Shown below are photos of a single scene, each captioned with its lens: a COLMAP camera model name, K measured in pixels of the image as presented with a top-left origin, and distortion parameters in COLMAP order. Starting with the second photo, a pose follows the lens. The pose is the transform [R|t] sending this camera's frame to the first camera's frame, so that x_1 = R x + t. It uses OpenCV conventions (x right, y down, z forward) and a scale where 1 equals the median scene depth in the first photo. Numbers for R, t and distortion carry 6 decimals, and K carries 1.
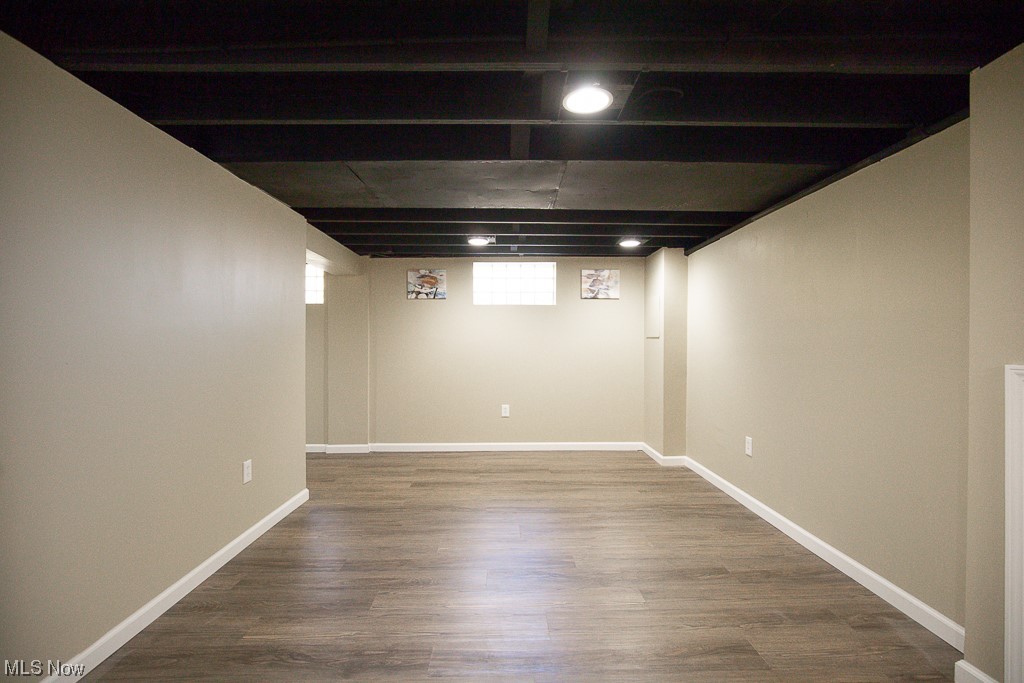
lens RADIAL K [[470.5, 0, 513.0], [0, 470.5, 340.0], [0, 0, 1]] dist [-0.003299, -0.000013]
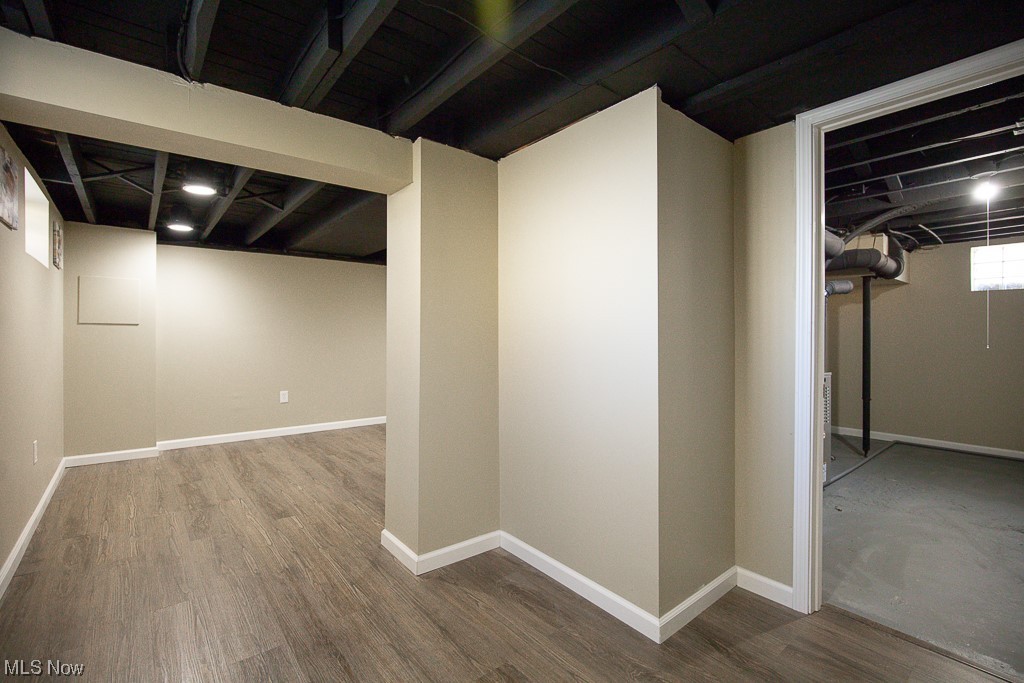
lens RADIAL K [[470.5, 0, 513.0], [0, 470.5, 340.0], [0, 0, 1]] dist [-0.003299, -0.000013]
pose [[-0.619349, -0.004254, 0.785104, -1.213985], [-0.001472, 0.999990, 0.004257, 0.034128], [-0.785114, 0.001481, -0.619349, 1.408734]]
